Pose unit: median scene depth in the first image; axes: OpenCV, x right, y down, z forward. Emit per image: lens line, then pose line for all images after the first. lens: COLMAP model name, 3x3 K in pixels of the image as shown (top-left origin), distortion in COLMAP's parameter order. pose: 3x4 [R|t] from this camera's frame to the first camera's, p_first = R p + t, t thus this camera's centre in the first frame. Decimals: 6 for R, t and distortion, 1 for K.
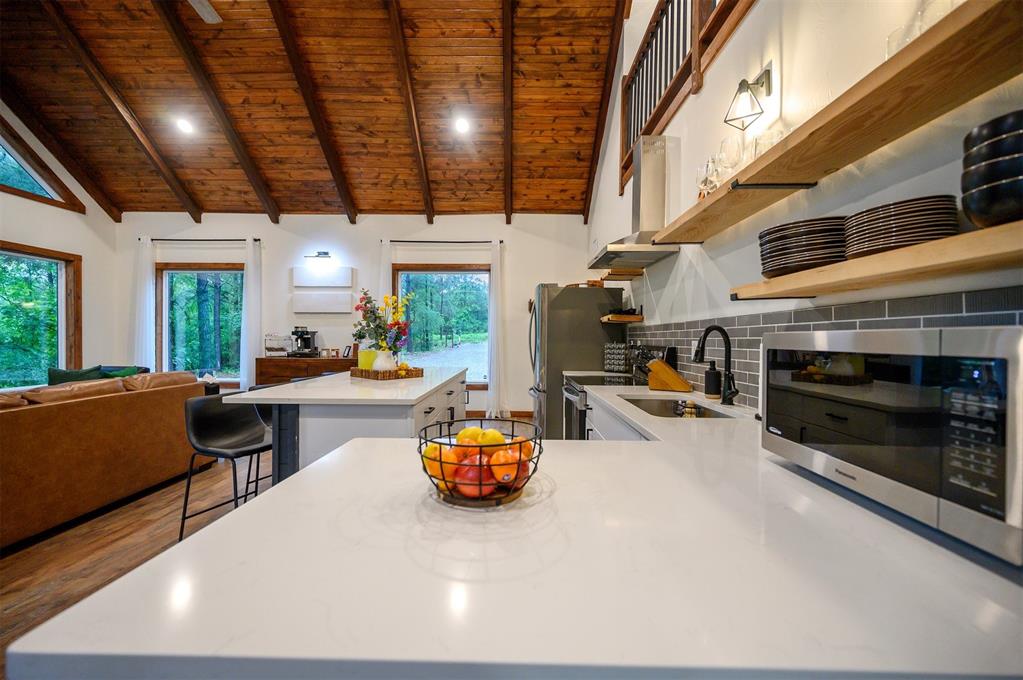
lens RADIAL K [[413.0, 0, 519.2], [0, 413.0, 339.9], [0, 0, 1]] dist [-0.002971, -0.000641]
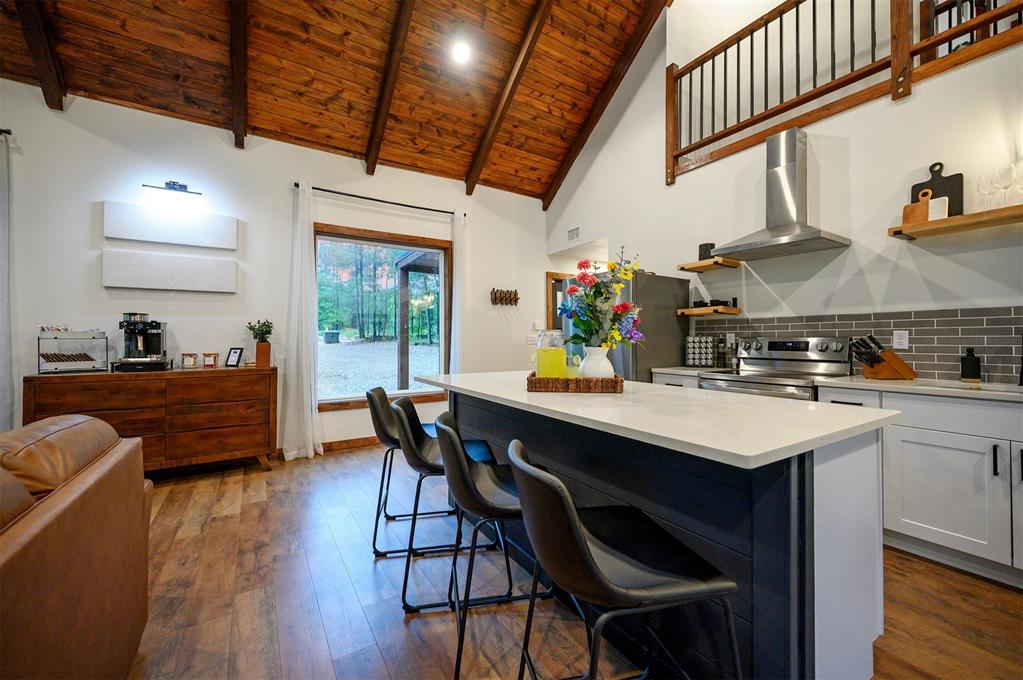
lens RADIAL K [[413.0, 0, 515.9], [0, 413.0, 337.1], [0, 0, 1]] dist [-0.002971, -0.000641]
pose [[0.828837, -0.006949, 0.559448, -0.422237], [0.011804, 0.999917, -0.005069, 0.007277], [-0.559366, 0.010805, 0.828850, 0.279733]]
